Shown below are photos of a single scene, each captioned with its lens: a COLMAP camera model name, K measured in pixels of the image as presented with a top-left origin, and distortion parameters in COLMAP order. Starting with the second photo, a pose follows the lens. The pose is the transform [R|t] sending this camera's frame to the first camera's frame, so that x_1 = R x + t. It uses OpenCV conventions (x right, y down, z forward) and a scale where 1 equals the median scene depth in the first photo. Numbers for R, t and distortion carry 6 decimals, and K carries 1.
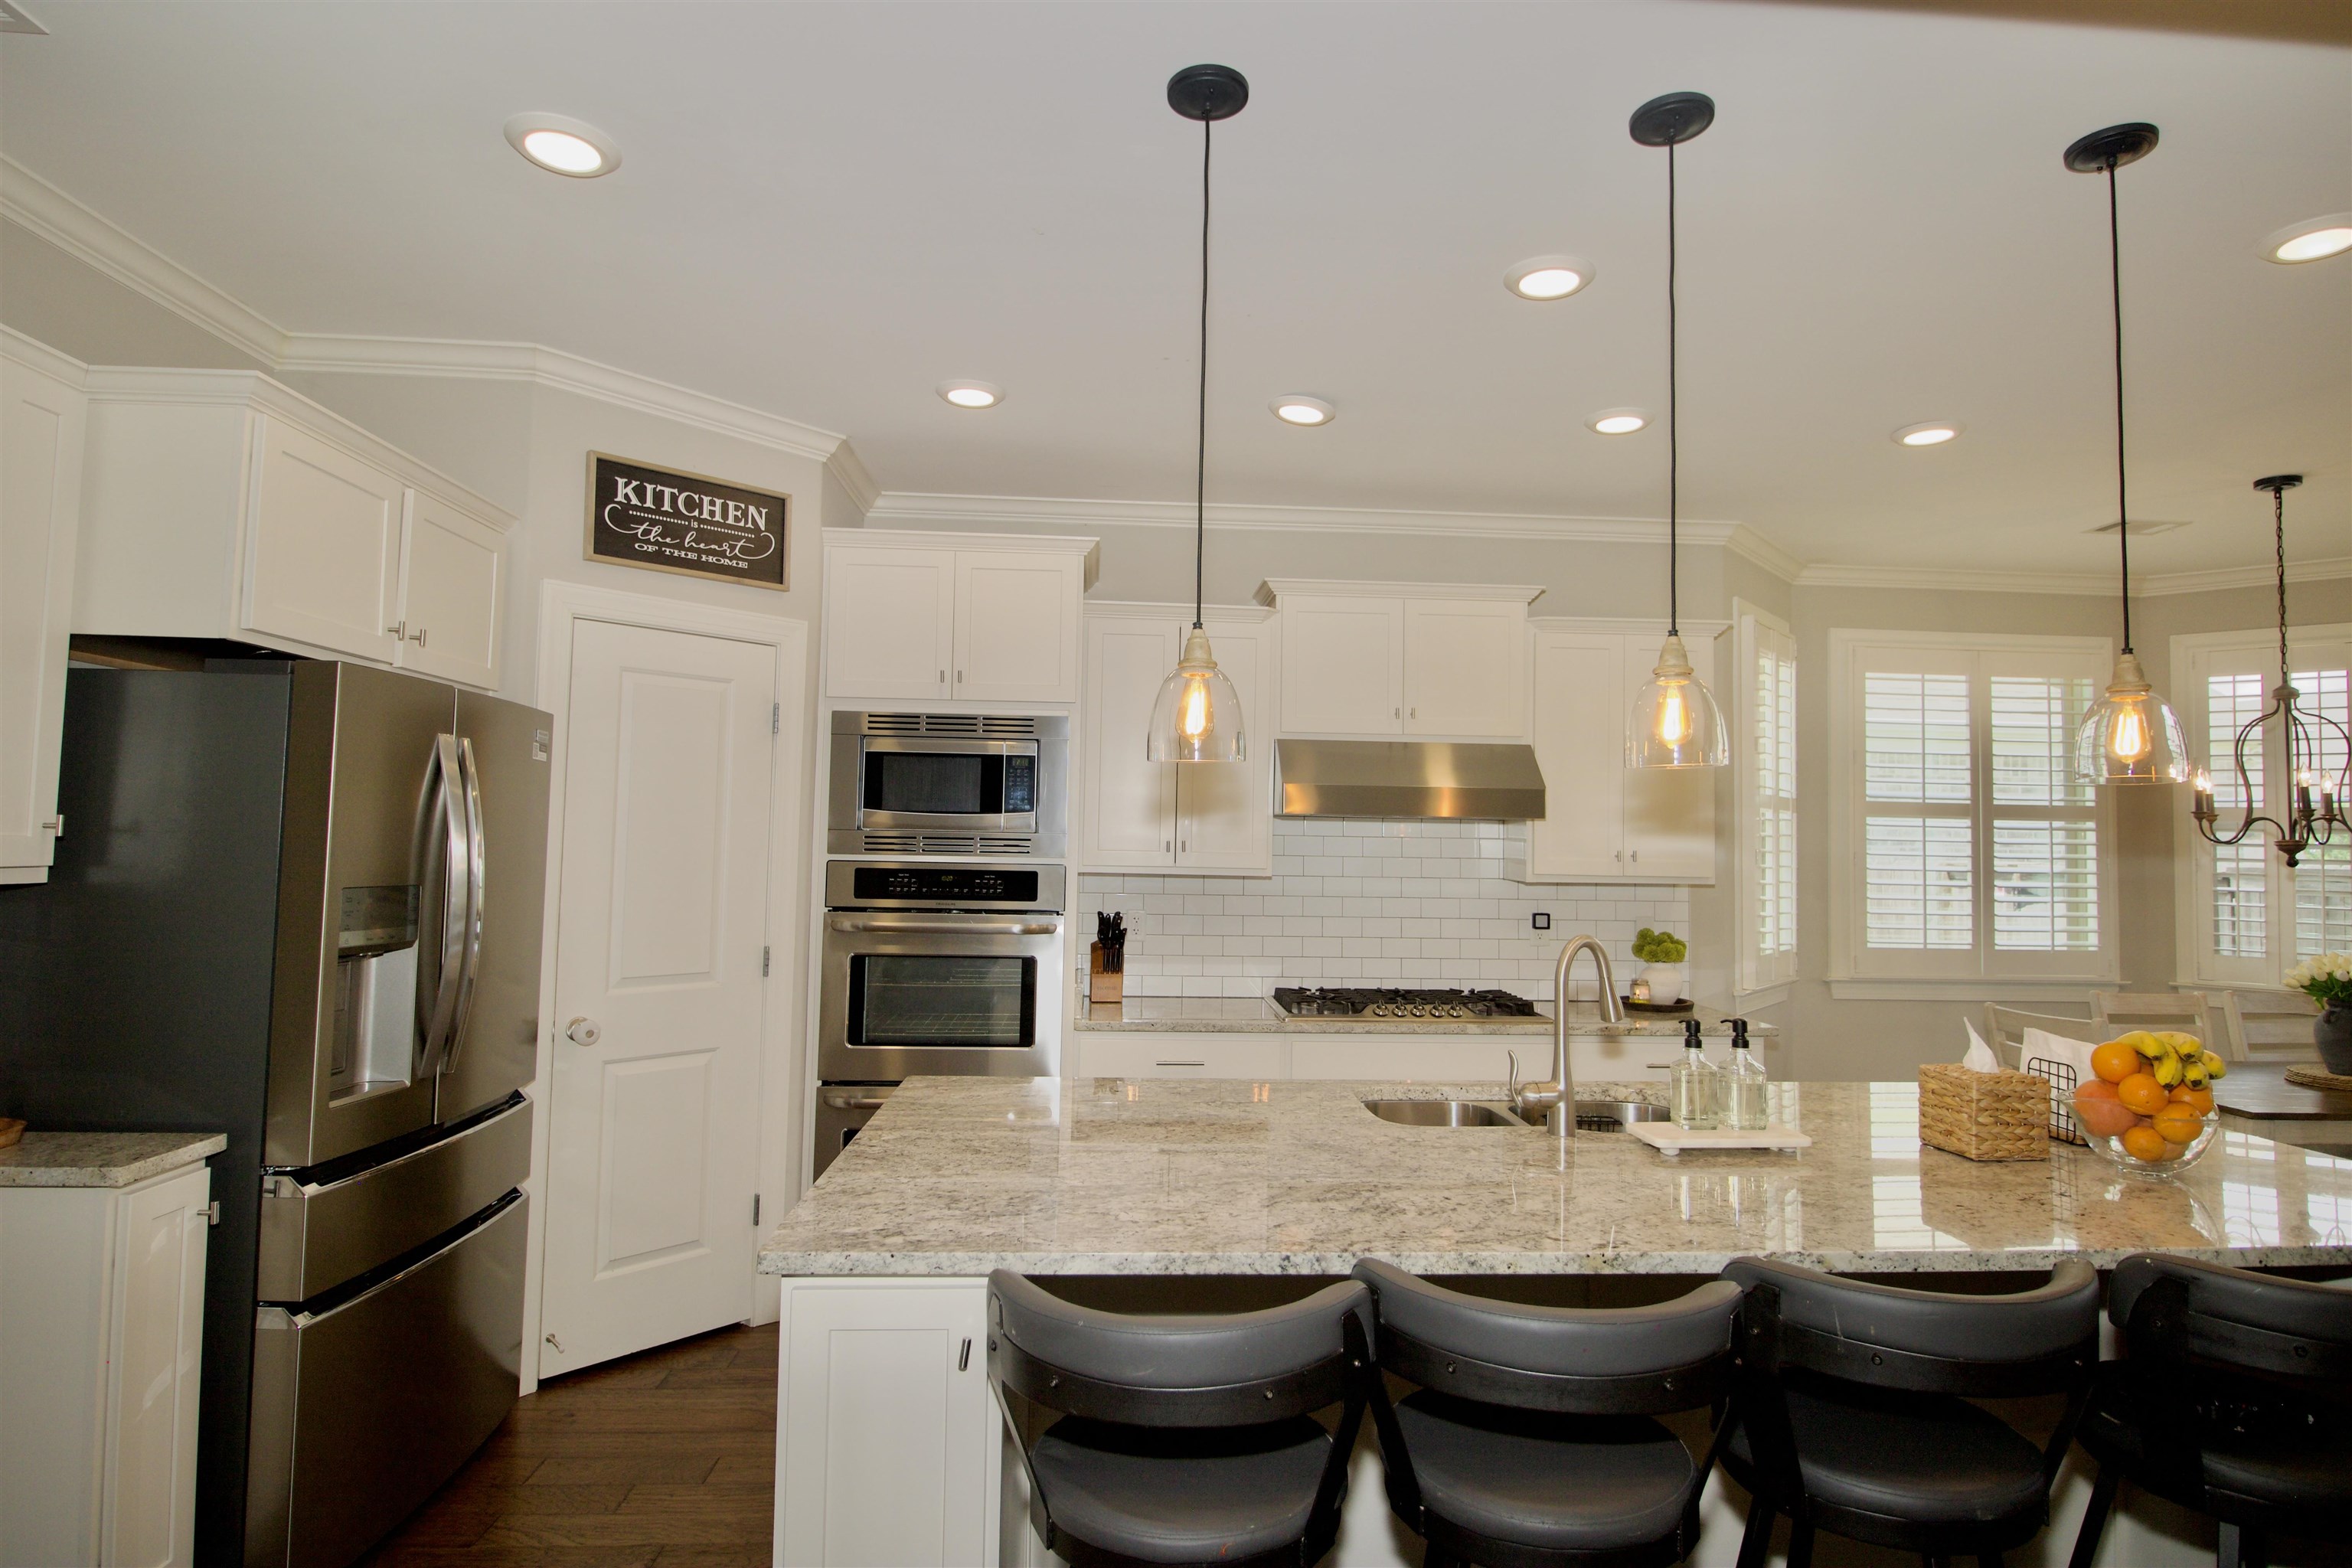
lens RADIAL K [[1265.4, 0, 1174.3], [0, 1265.4, 764.2], [0, 0, 1]] dist [0.002210, -0.007478]
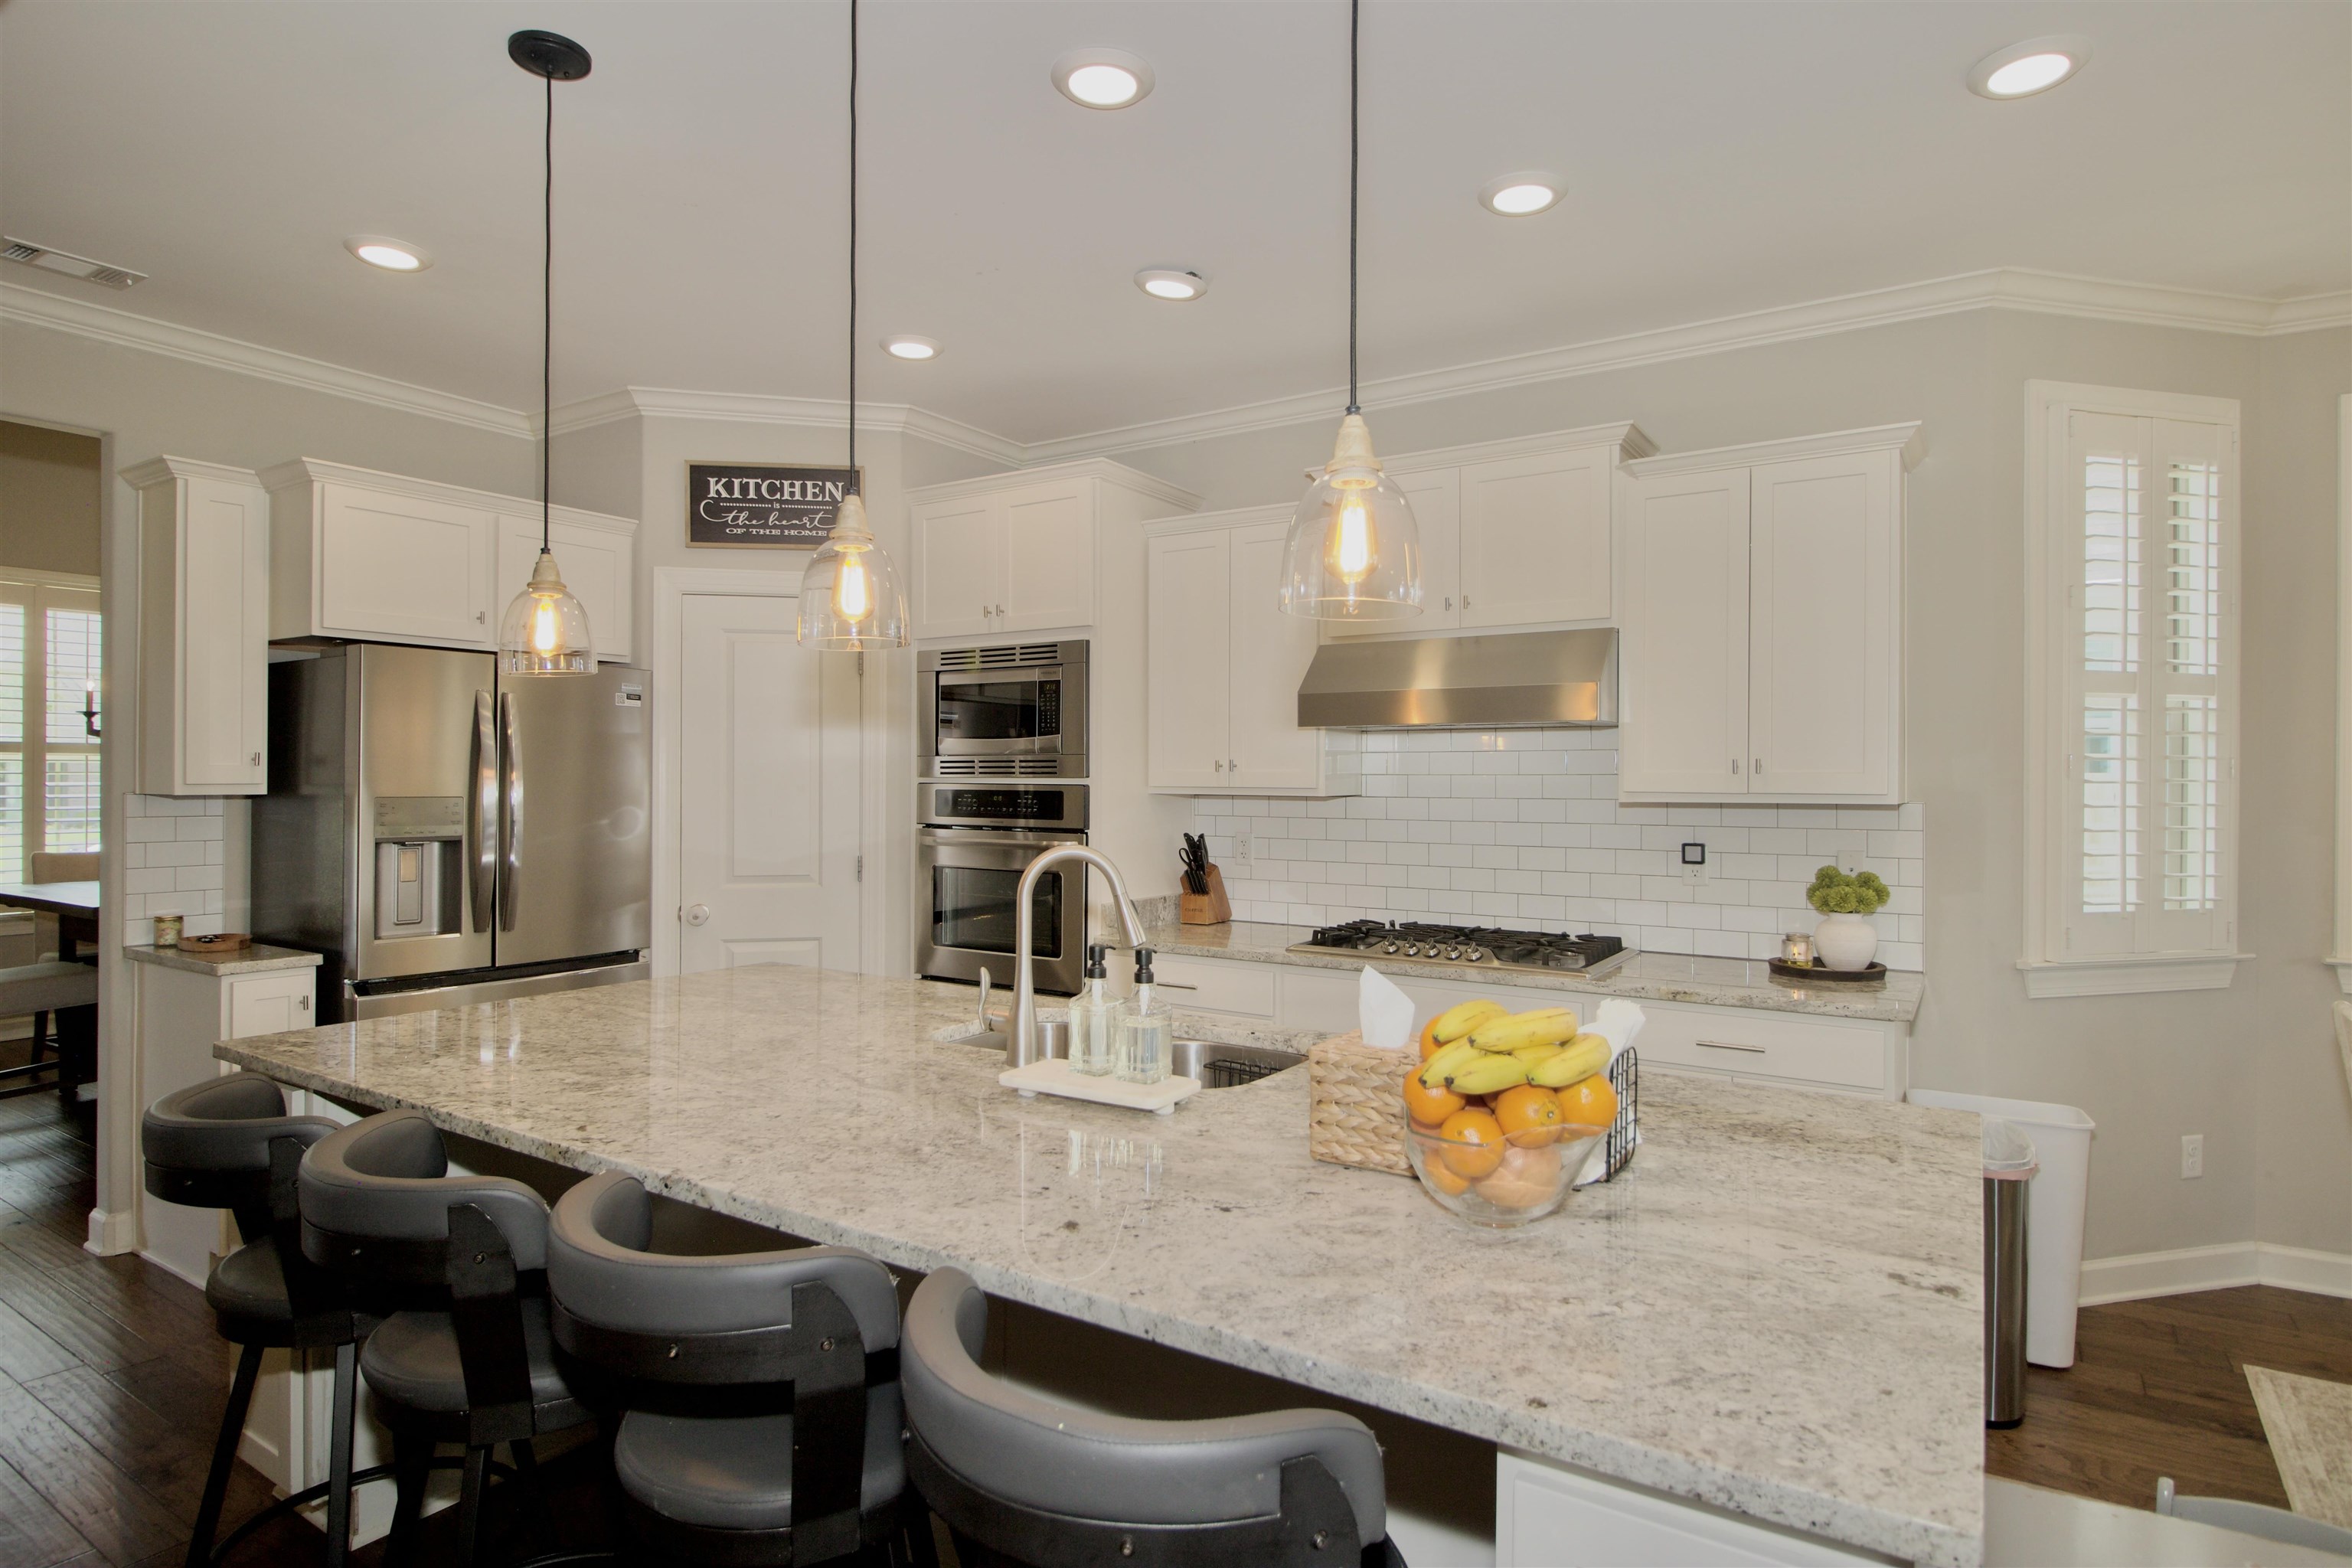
lens RADIAL K [[1265.4, 0, 1194.1], [0, 1265.4, 773.8], [0, 0, 1]] dist [0.002210, -0.007478]
pose [[0.801481, -0.017477, -0.597764, 0.650411], [0.048098, 0.998219, 0.035304, 0.042095], [0.596083, -0.057047, 0.800894, 0.252389]]
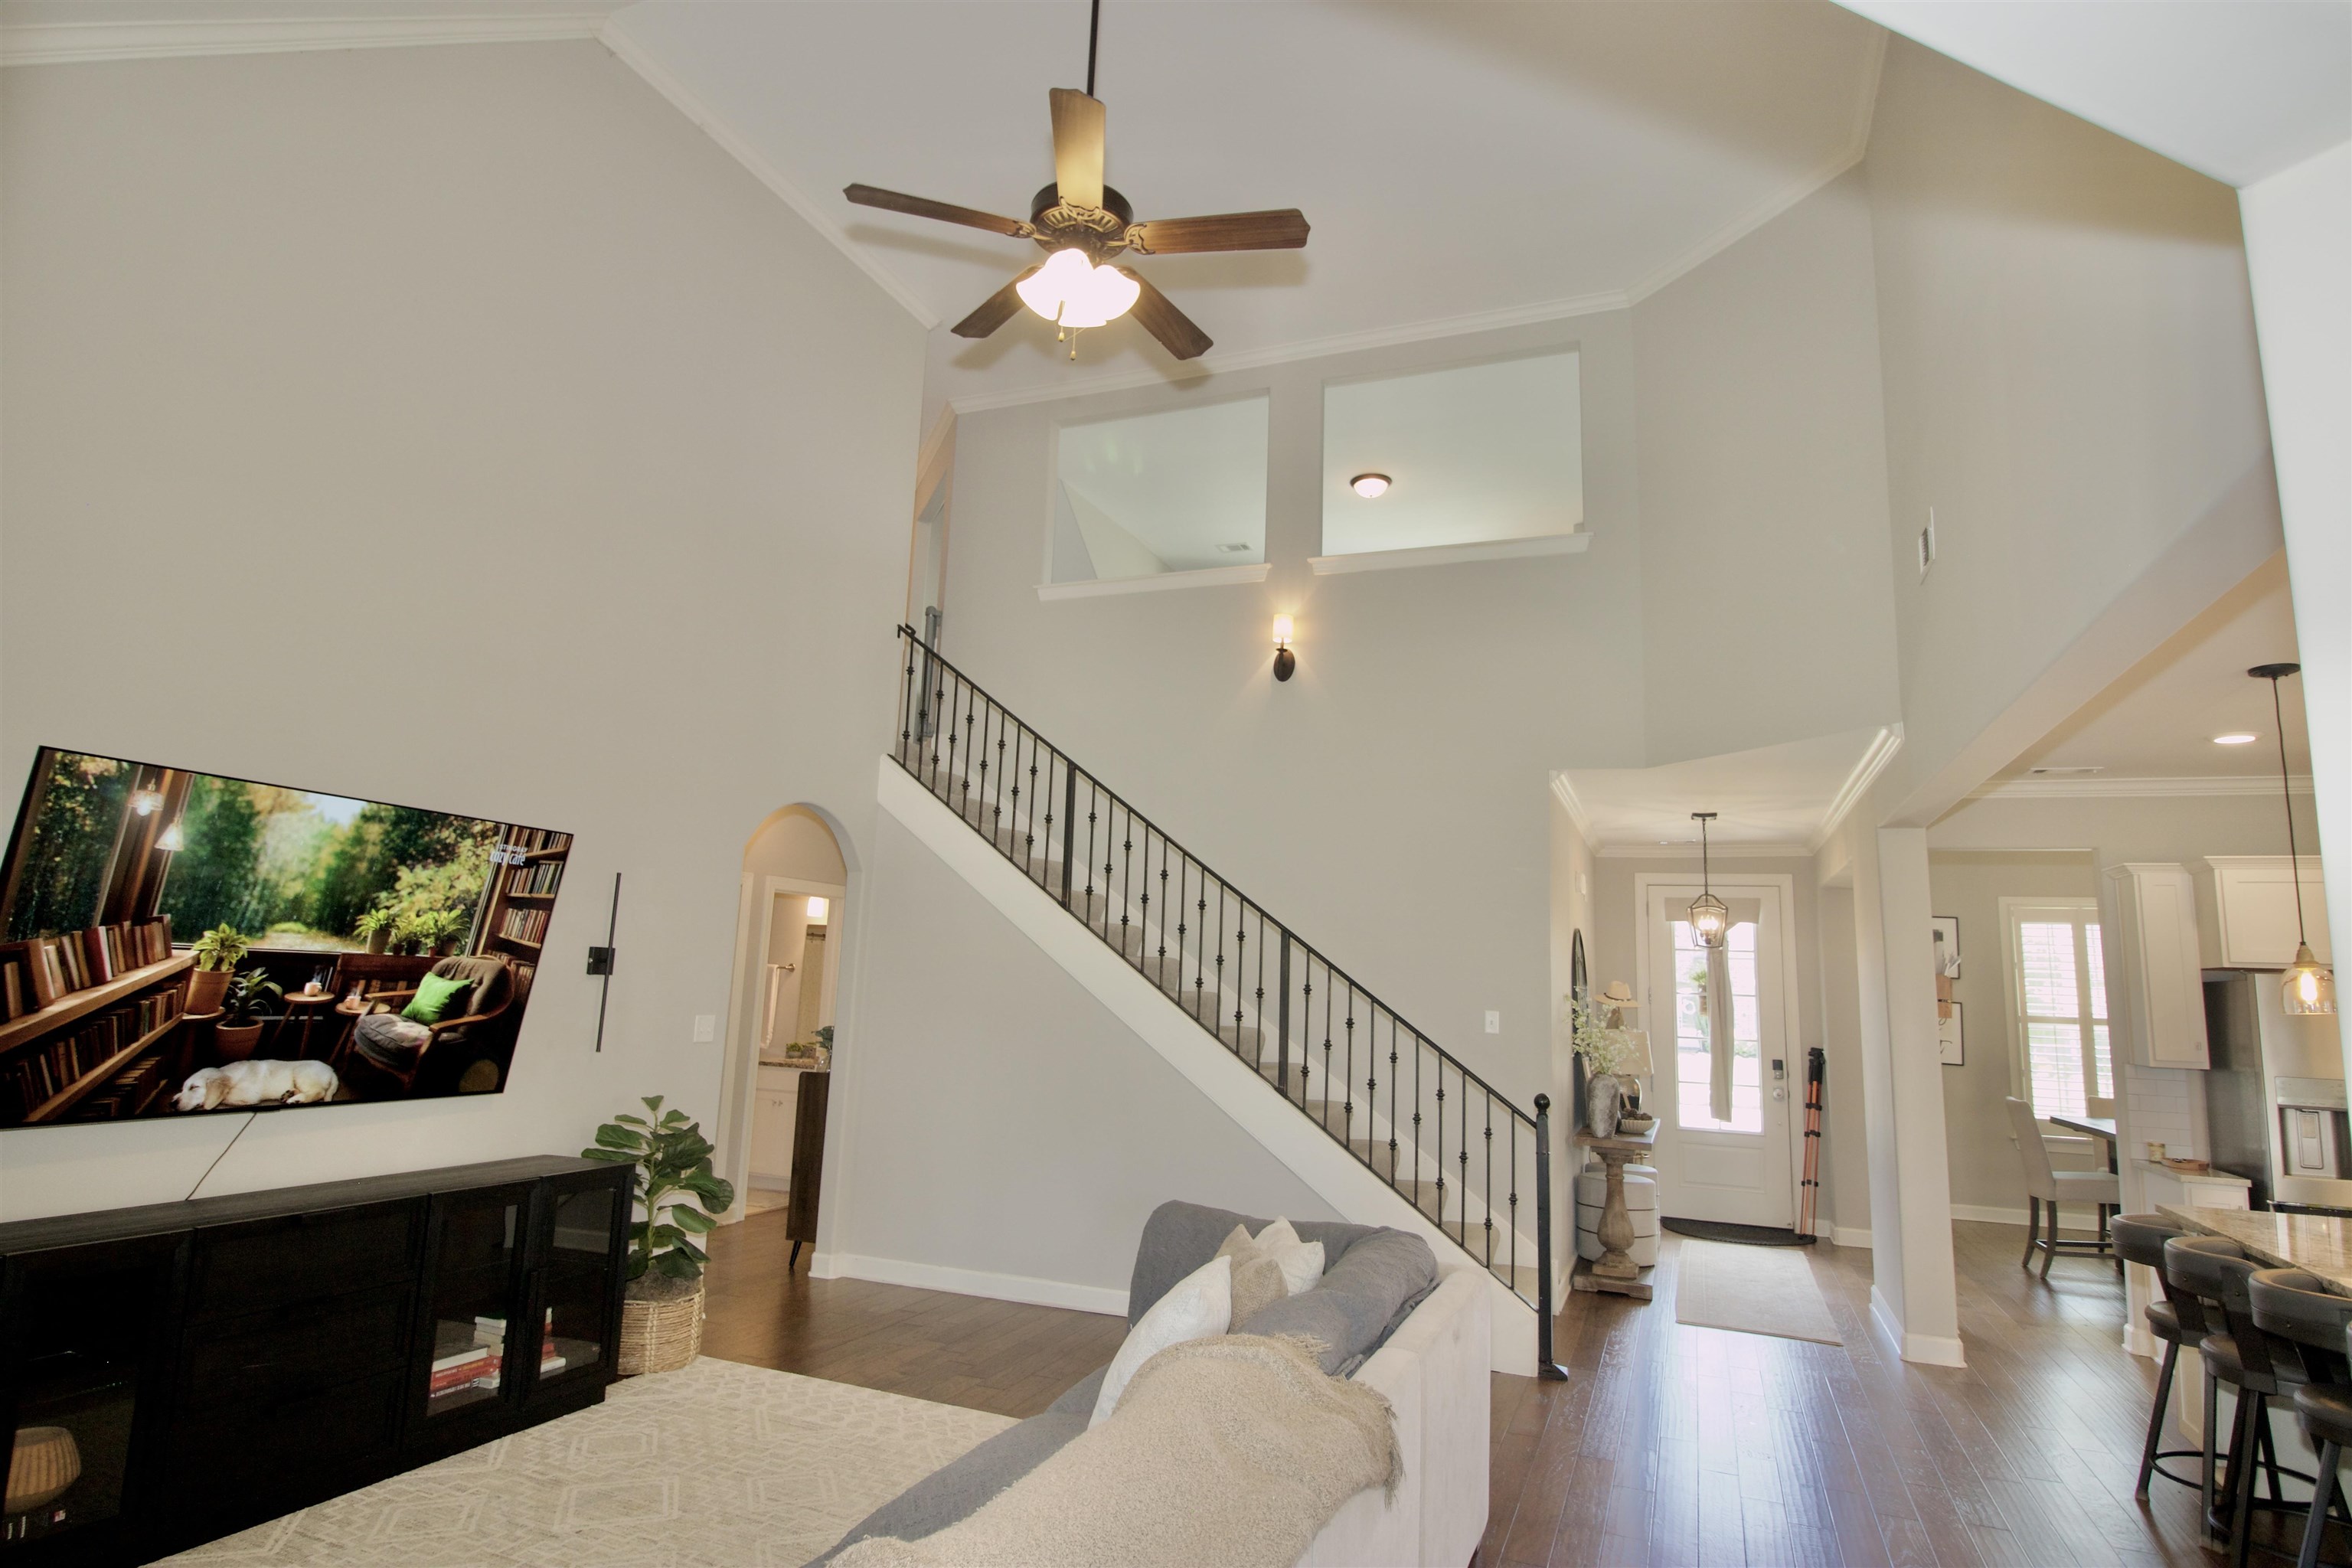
lens RADIAL K [[1265.4, 0, 1170.9], [0, 1265.4, 767.3], [0, 0, 1]] dist [0.002210, -0.007478]
pose [[-0.431578, -0.188226, -0.882220, 1.468565], [0.009367, 0.977001, -0.213030, 0.013225], [0.902027, -0.100203, -0.419889, 0.151301]]
